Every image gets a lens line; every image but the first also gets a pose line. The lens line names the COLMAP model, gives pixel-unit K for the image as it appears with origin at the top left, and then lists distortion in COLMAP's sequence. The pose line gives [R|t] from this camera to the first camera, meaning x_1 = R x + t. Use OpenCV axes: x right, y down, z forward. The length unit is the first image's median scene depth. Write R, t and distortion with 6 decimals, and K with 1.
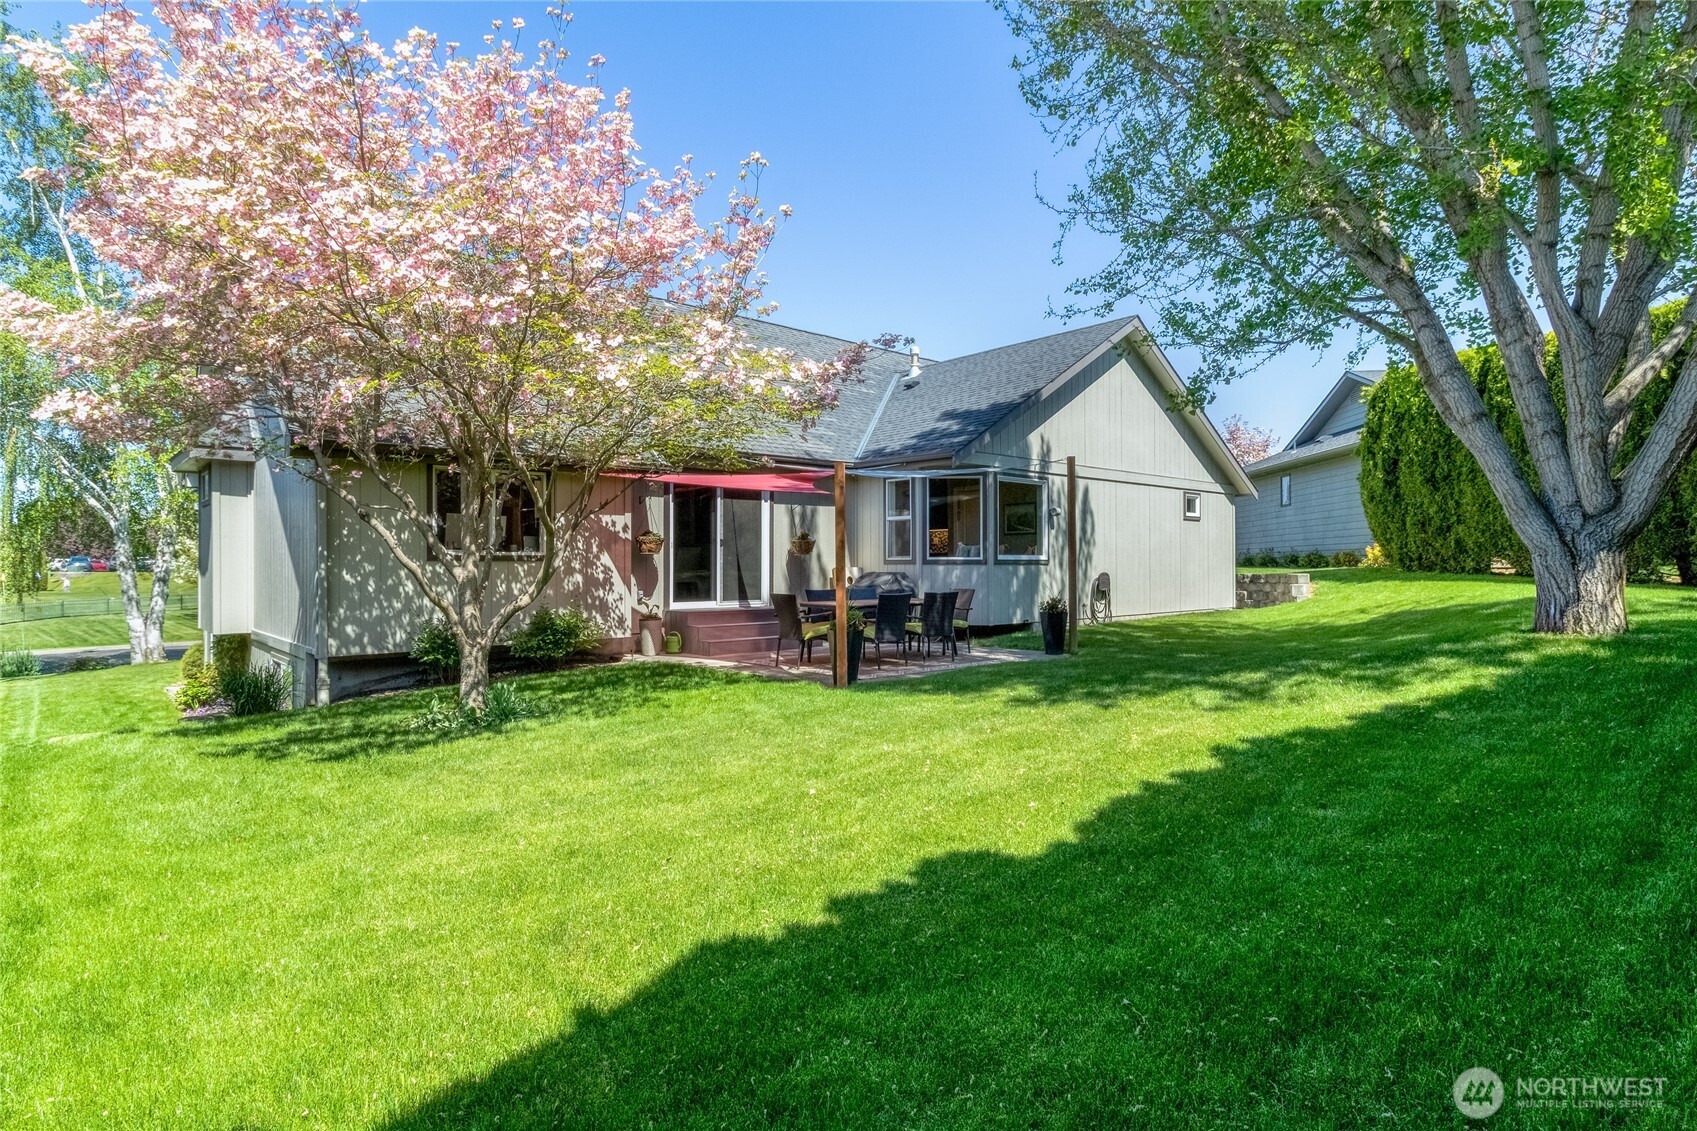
lens RADIAL K [[844.0, 0, 848.5], [0, 844.0, 565.5], [0, 0, 1]] dist [-0.000735, -0.000048]
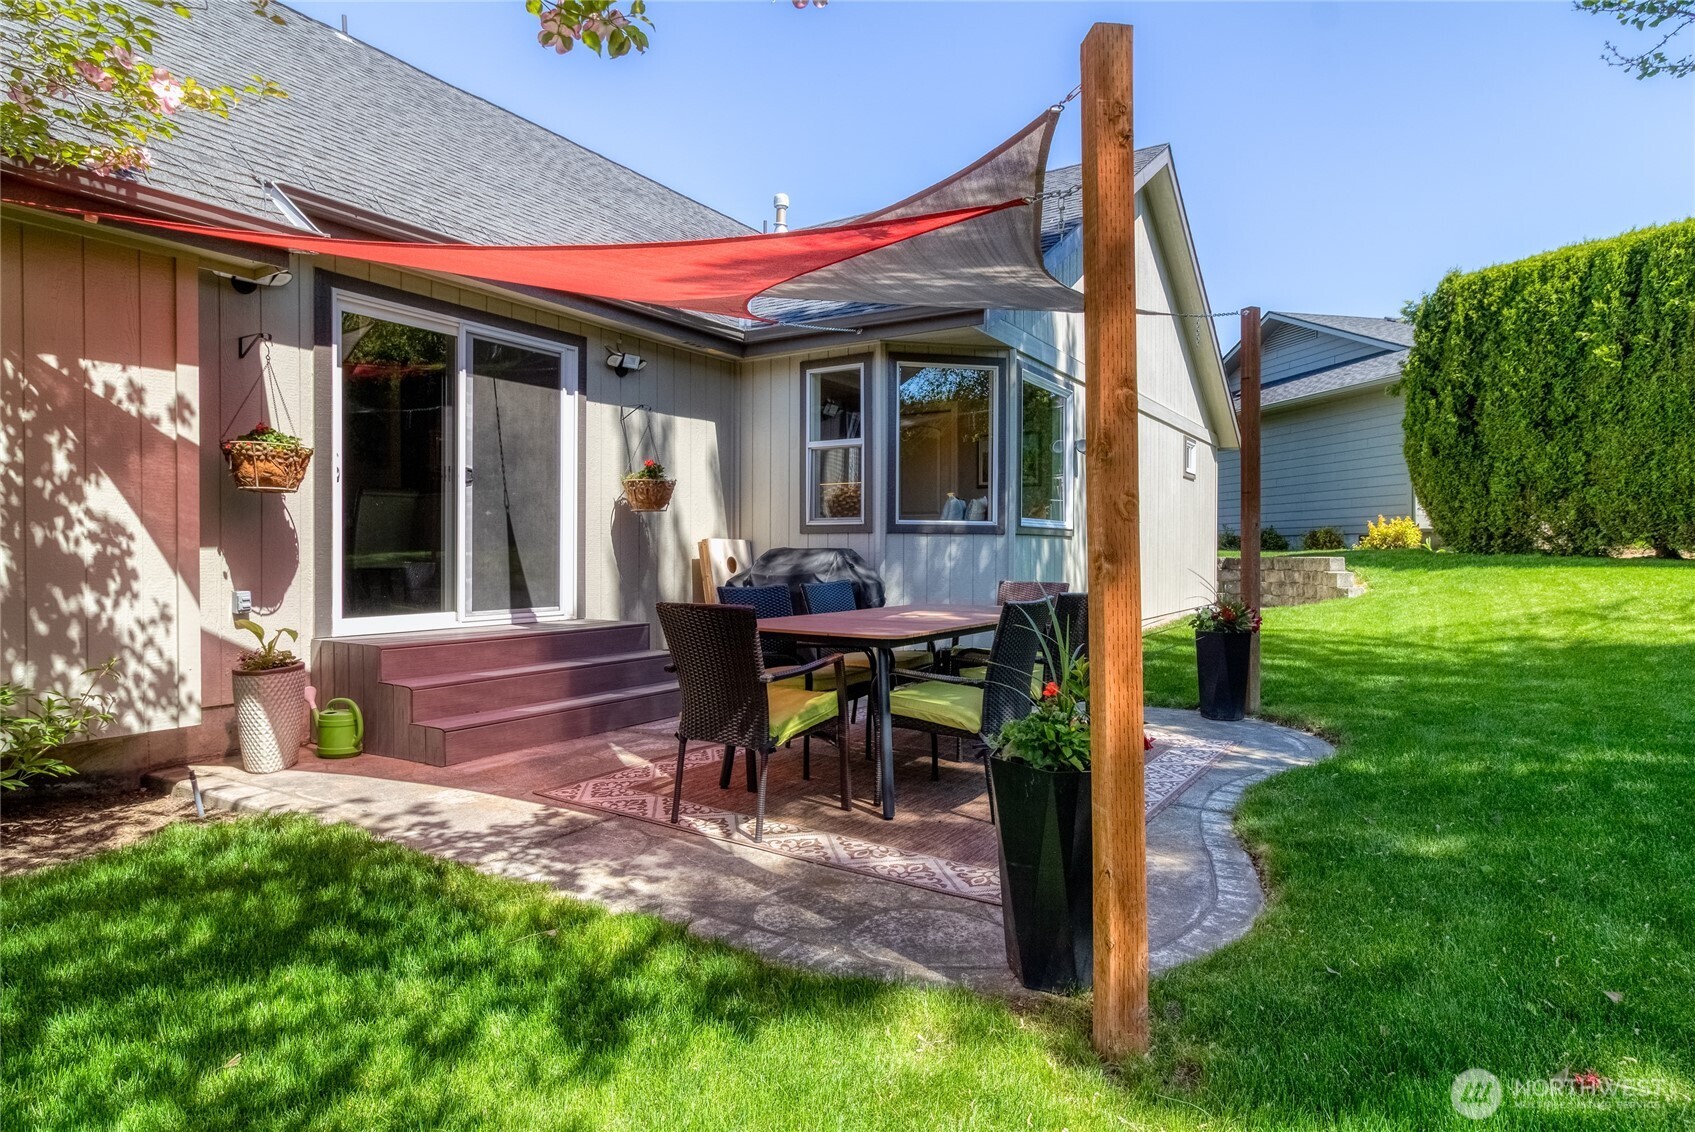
lens RADIAL K [[910.8, 0, 847.5], [0, 910.8, 566.0], [0, 0, 1]] dist [0.014228, -0.000009]
pose [[0.960427, 0.001353, 0.278528, -0.092428], [-0.006601, 0.999818, 0.017907, 0.008869], [-0.278453, -0.019037, 0.960261, 0.483075]]
